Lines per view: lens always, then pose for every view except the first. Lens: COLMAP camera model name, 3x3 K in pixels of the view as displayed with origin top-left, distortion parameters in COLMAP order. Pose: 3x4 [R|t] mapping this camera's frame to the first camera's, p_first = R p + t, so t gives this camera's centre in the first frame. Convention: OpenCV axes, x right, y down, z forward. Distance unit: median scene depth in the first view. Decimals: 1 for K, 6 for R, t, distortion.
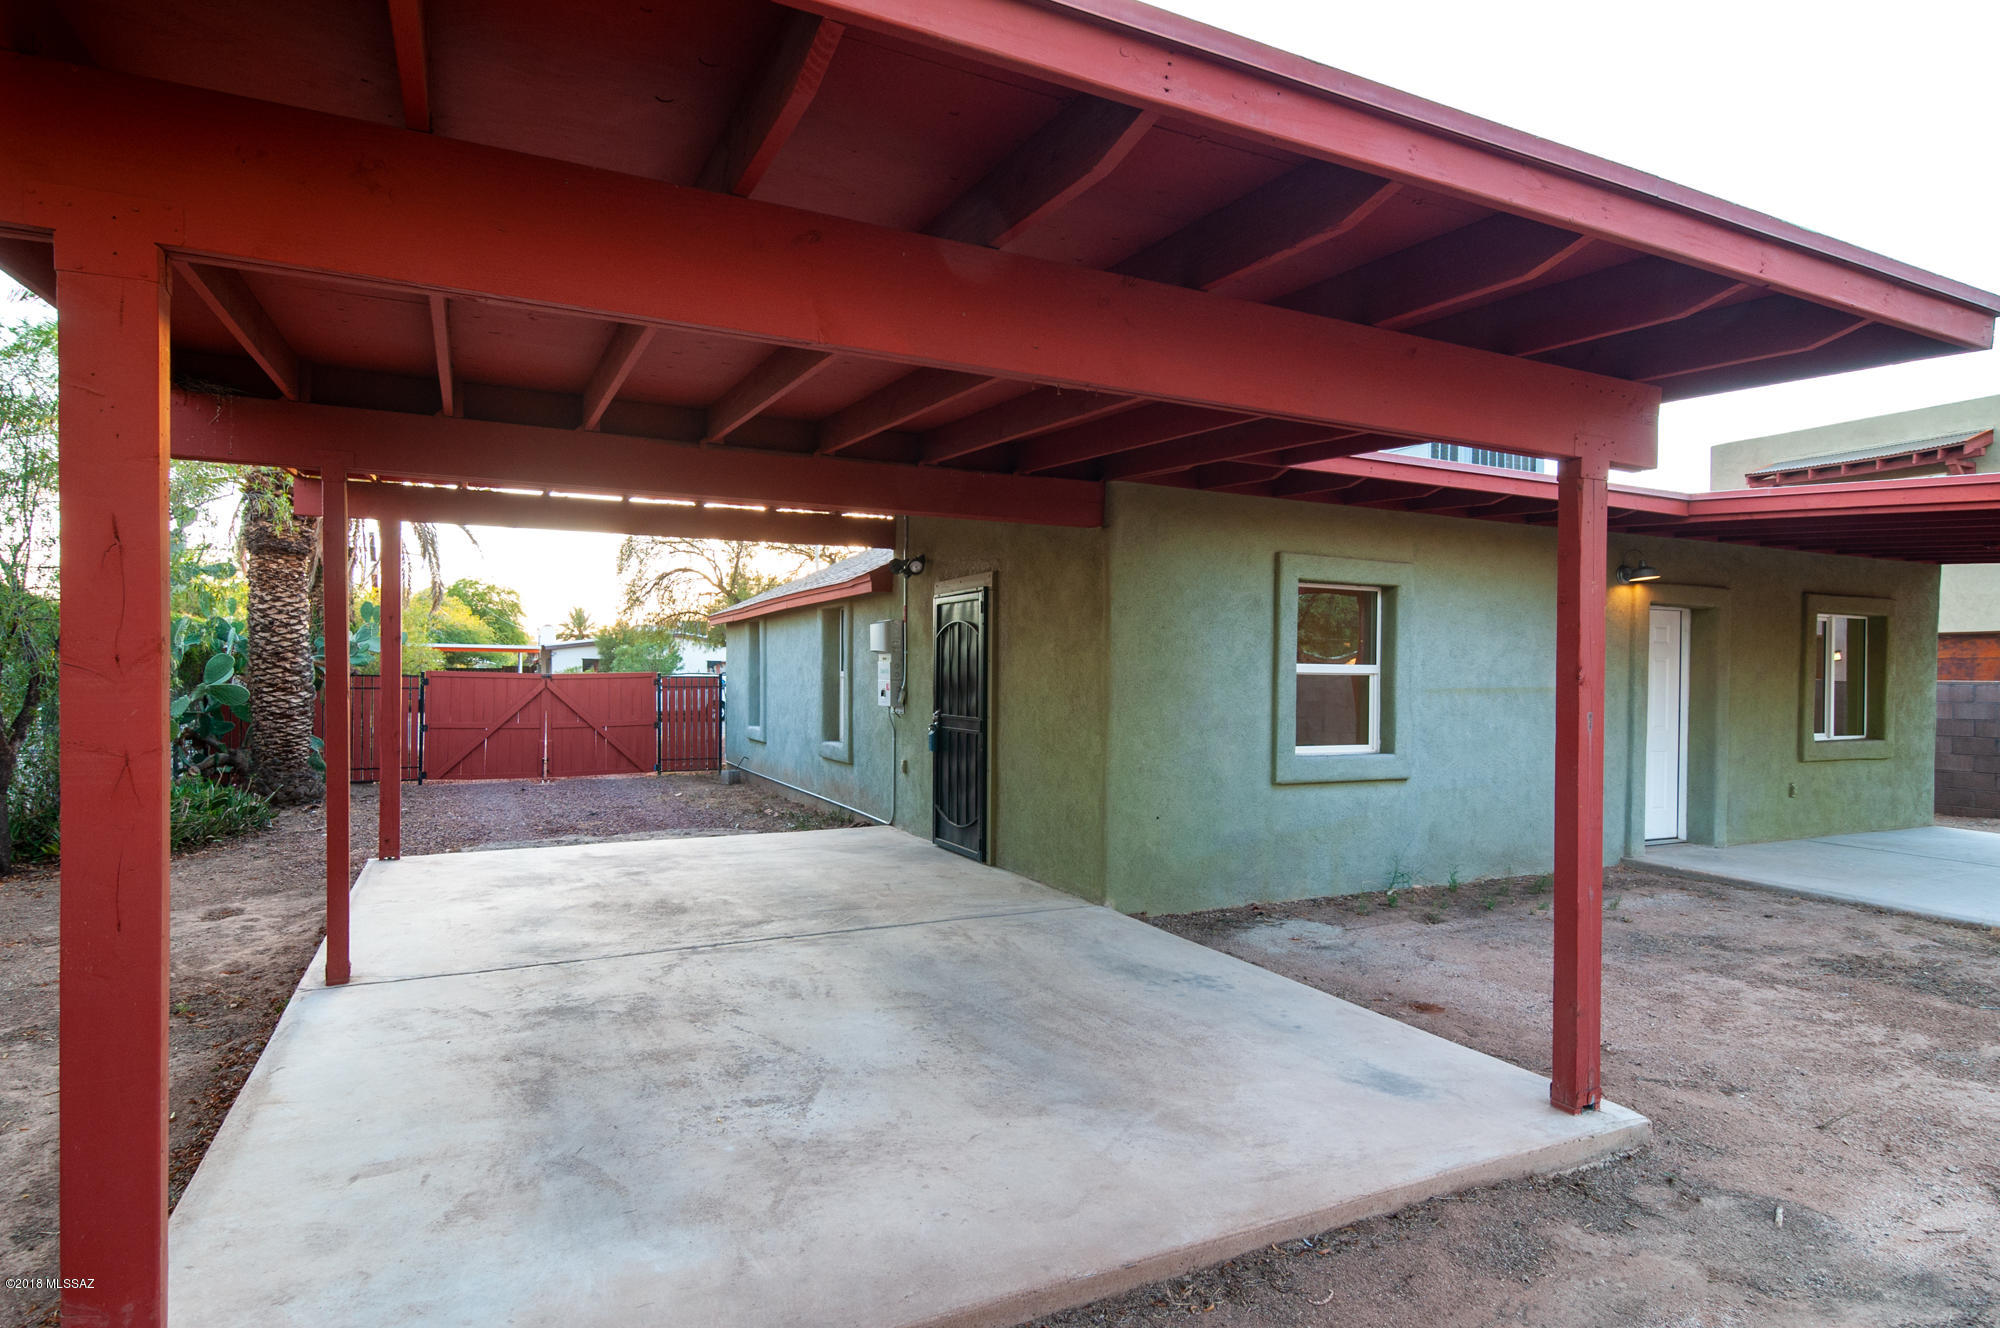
lens RADIAL K [[1103.5, 0, 1004.5], [0, 1103.5, 688.5], [0, 0, 1]] dist [-0.017119, -0.000319]
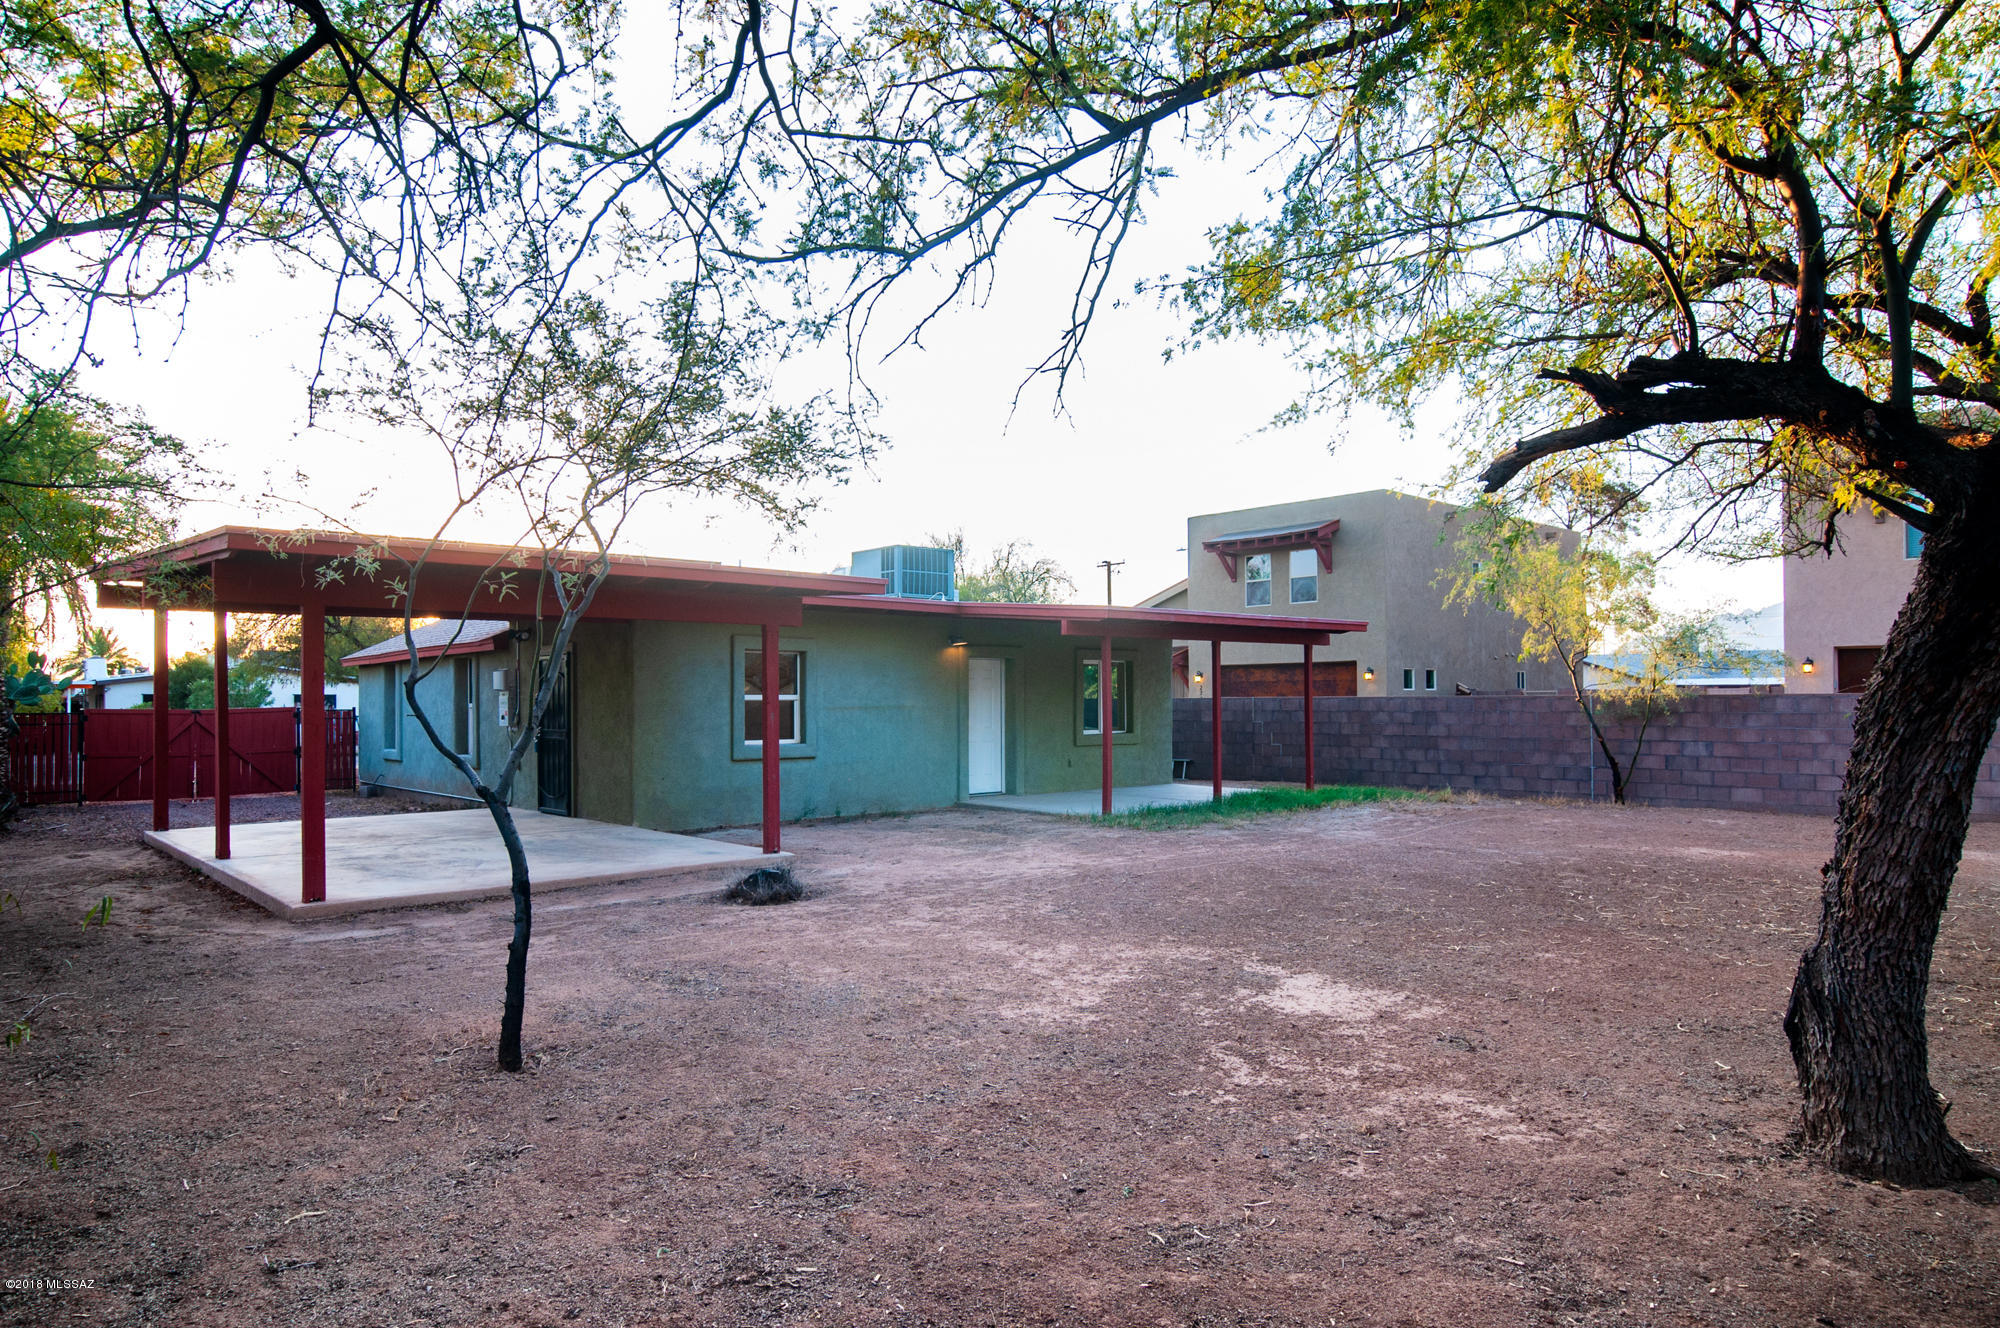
lens RADIAL K [[1248.0, 0, 1000.6], [0, 1248.0, 699.8], [0, 0, 1]] dist [0.004548, -0.002503]
pose [[0.963498, -0.015122, 0.267288, 0.092882], [0.019066, 0.999744, -0.012166, 0.015088], [-0.267036, 0.016818, 0.963540, -0.860202]]
